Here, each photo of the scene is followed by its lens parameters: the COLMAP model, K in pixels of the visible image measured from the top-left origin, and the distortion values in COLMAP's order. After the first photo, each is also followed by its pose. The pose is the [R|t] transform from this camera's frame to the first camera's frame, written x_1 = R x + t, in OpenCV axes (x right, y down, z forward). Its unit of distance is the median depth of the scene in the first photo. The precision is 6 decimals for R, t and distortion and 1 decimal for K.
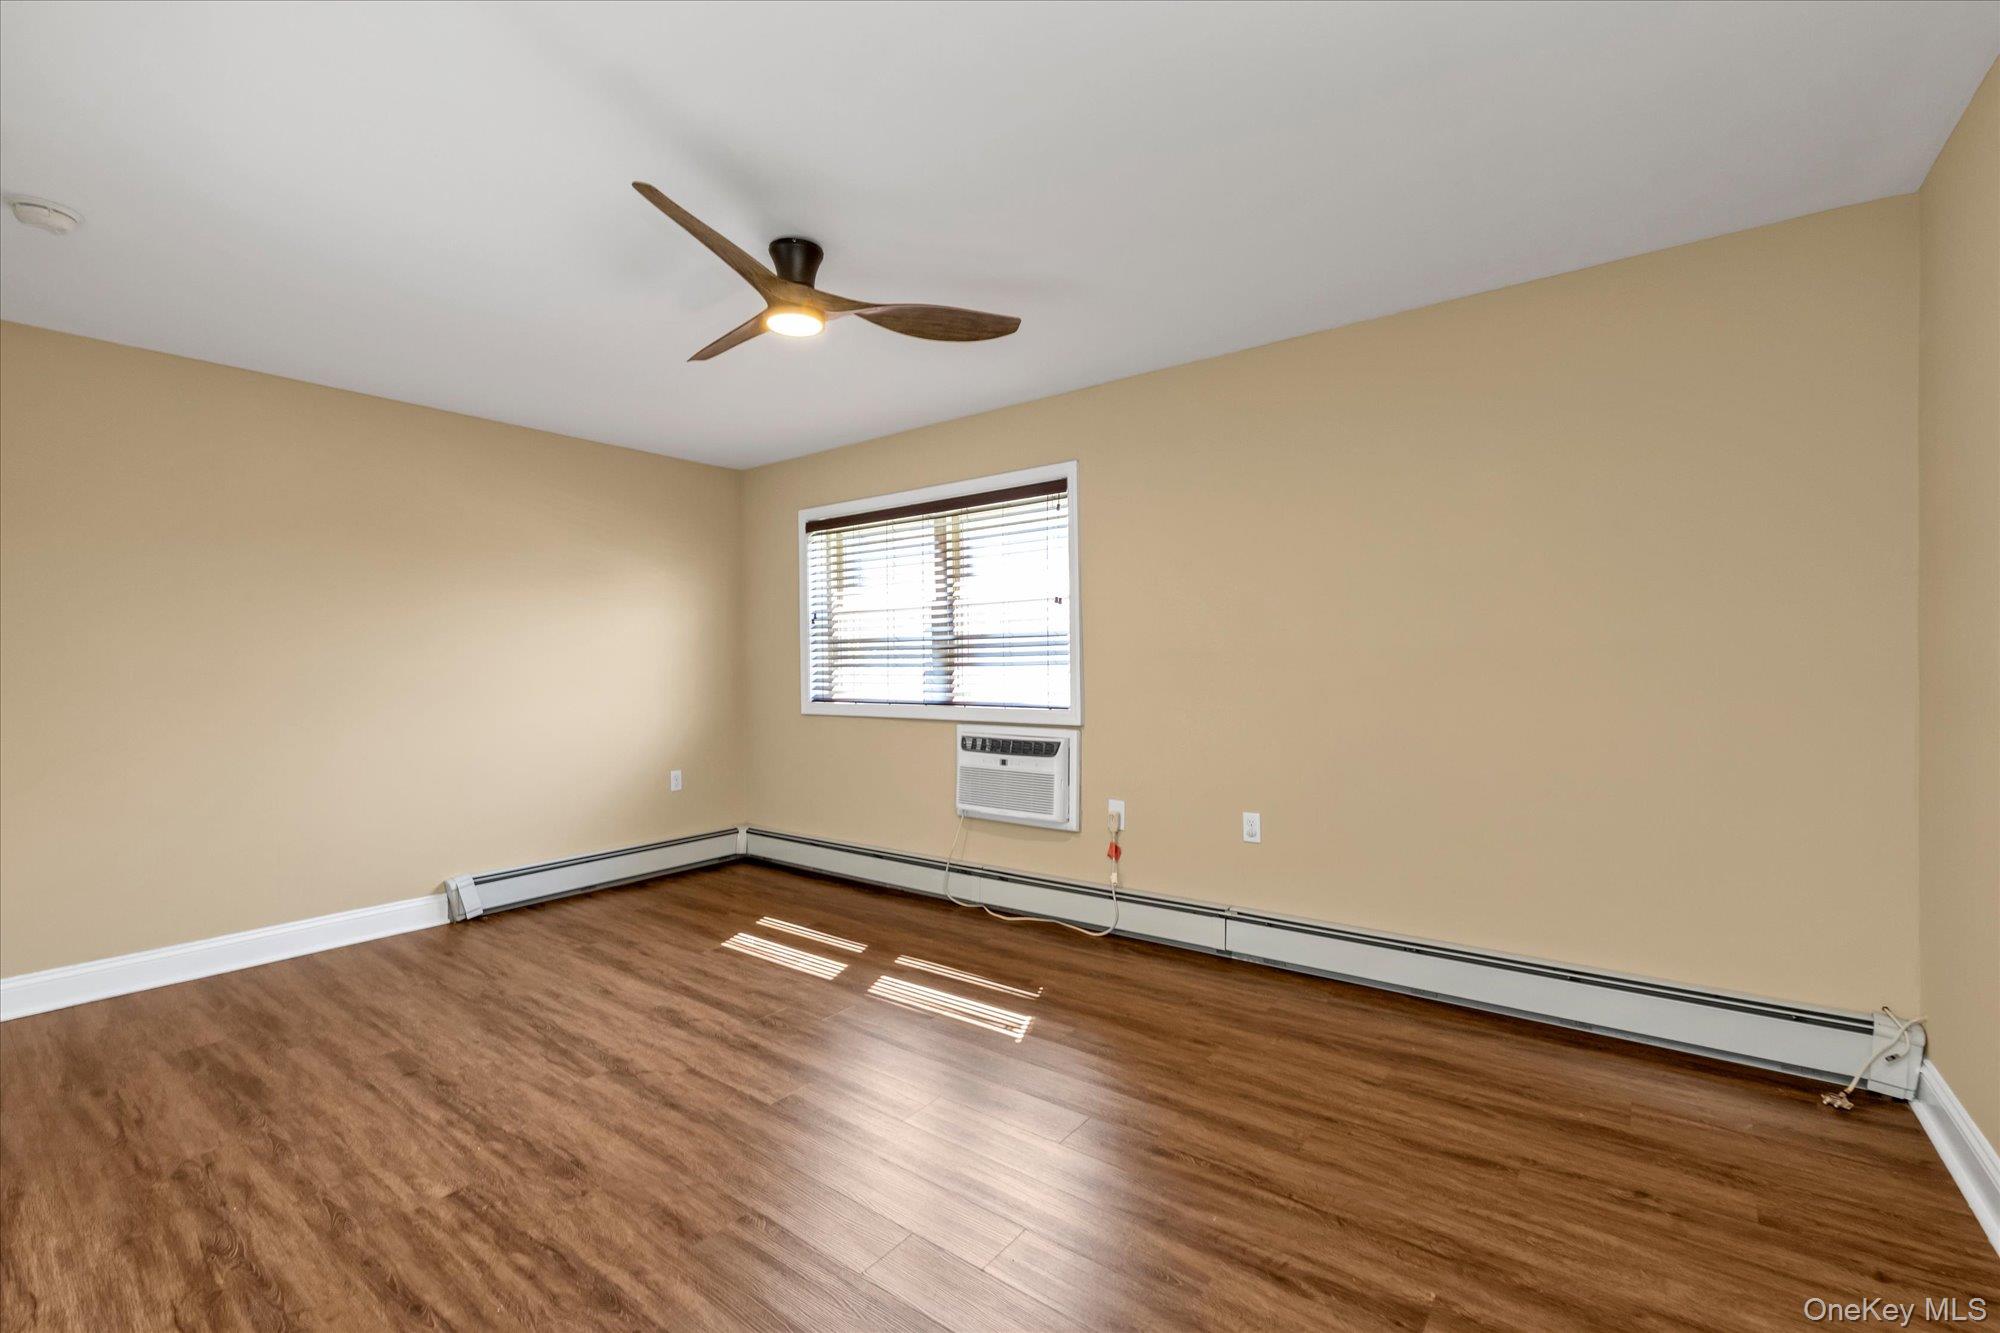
lens RADIAL K [[842.7, 0, 977.1], [0, 842.7, 659.1], [0, 0, 1]] dist [-0.000918, -0.000049]
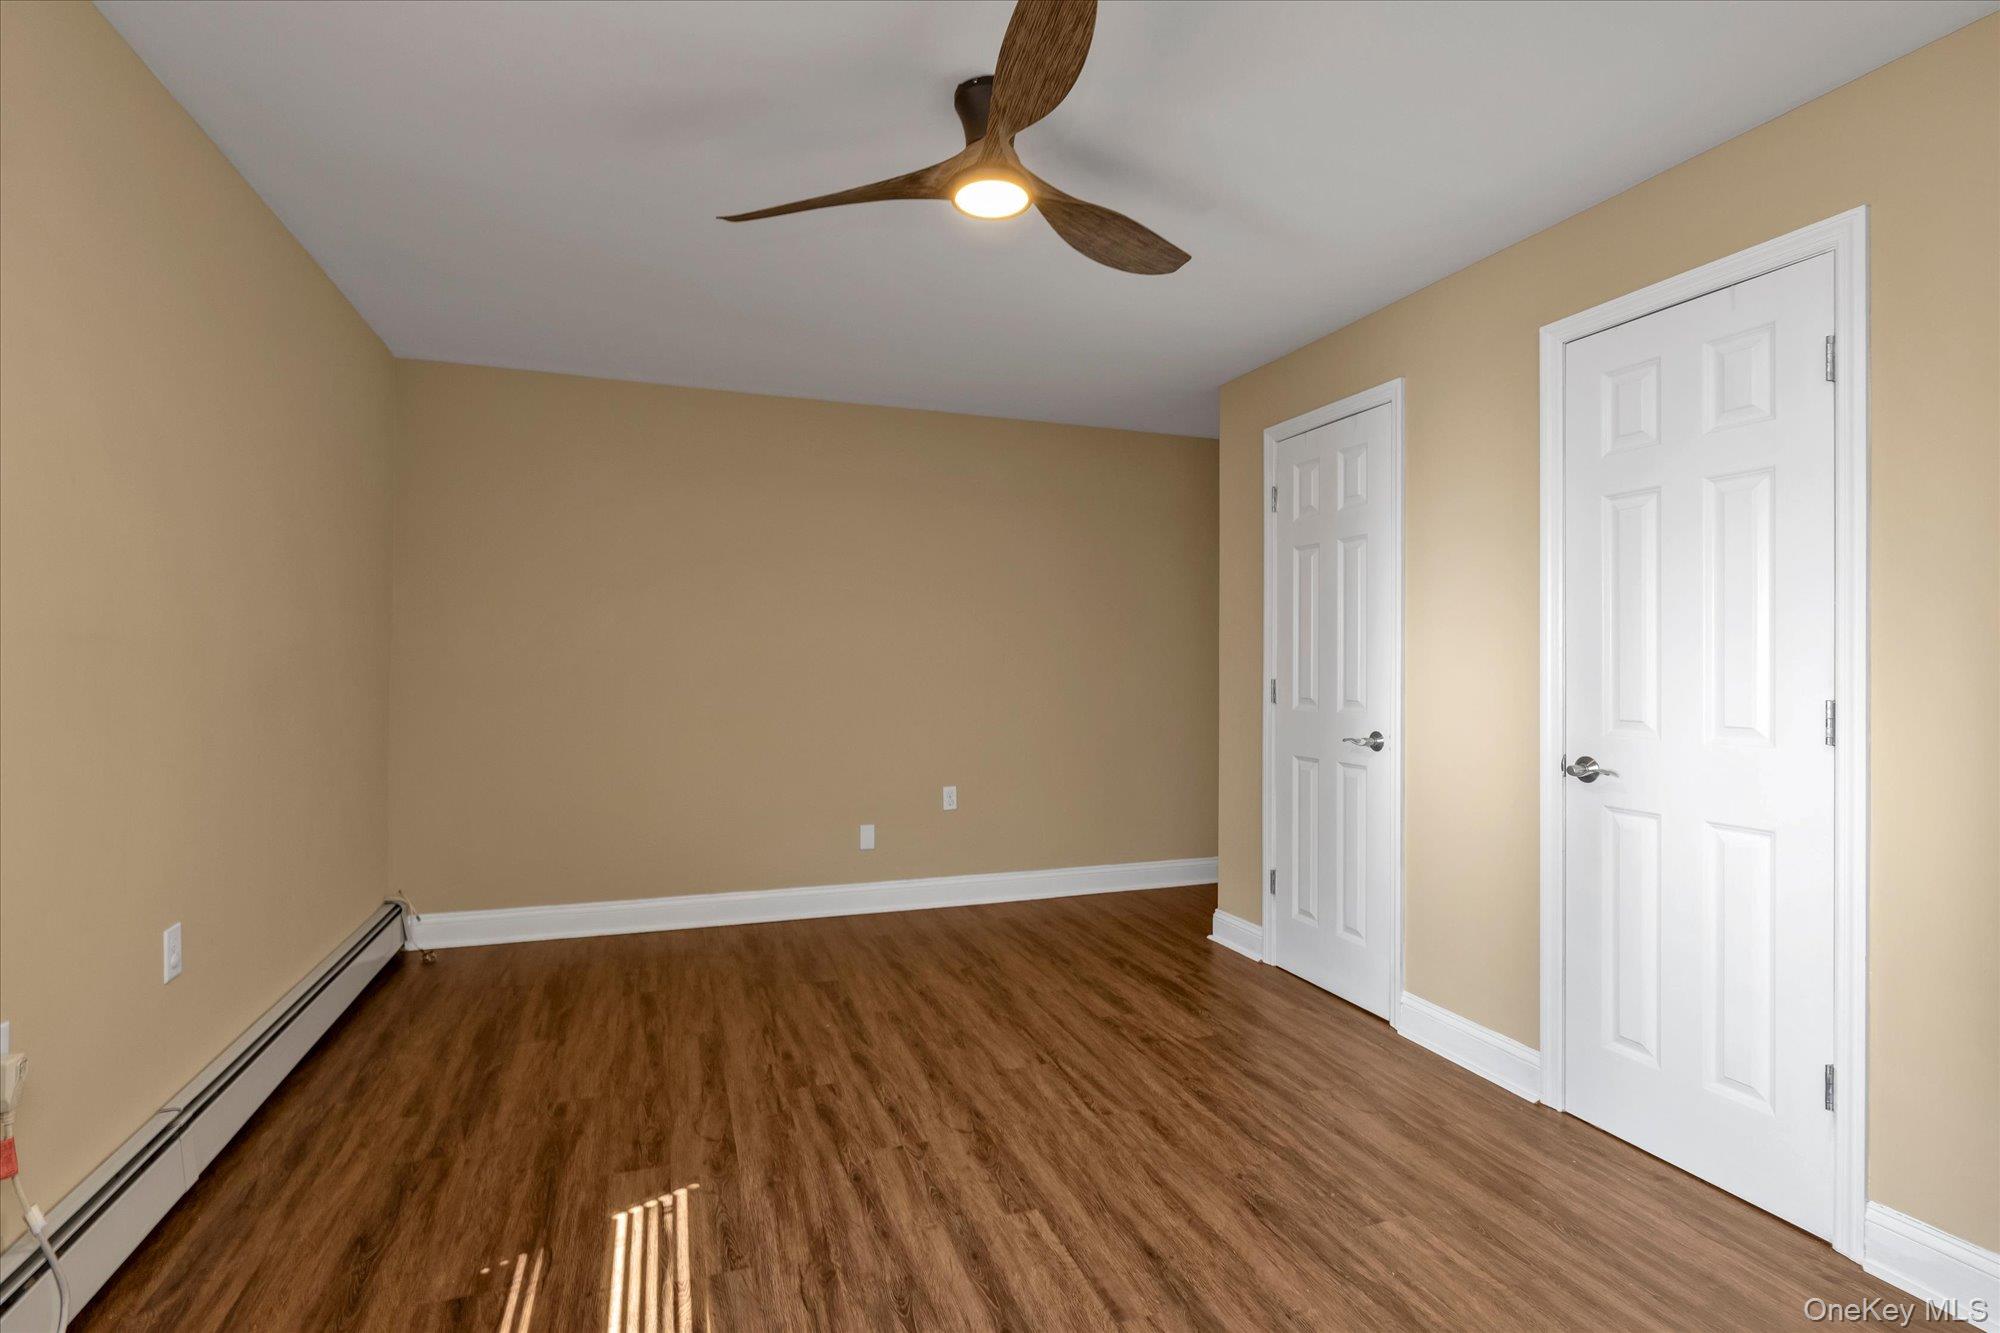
lens RADIAL K [[870.8, 0, 991.0], [0, 870.8, 677.1], [0, 0, 1]] dist [0.001084, 0.000494]
pose [[-0.836584, -0.005472, 0.547812, -0.711892], [-0.000114, 0.999952, 0.009814, 0.010258], [-0.547839, 0.008147, -0.836544, 1.844521]]
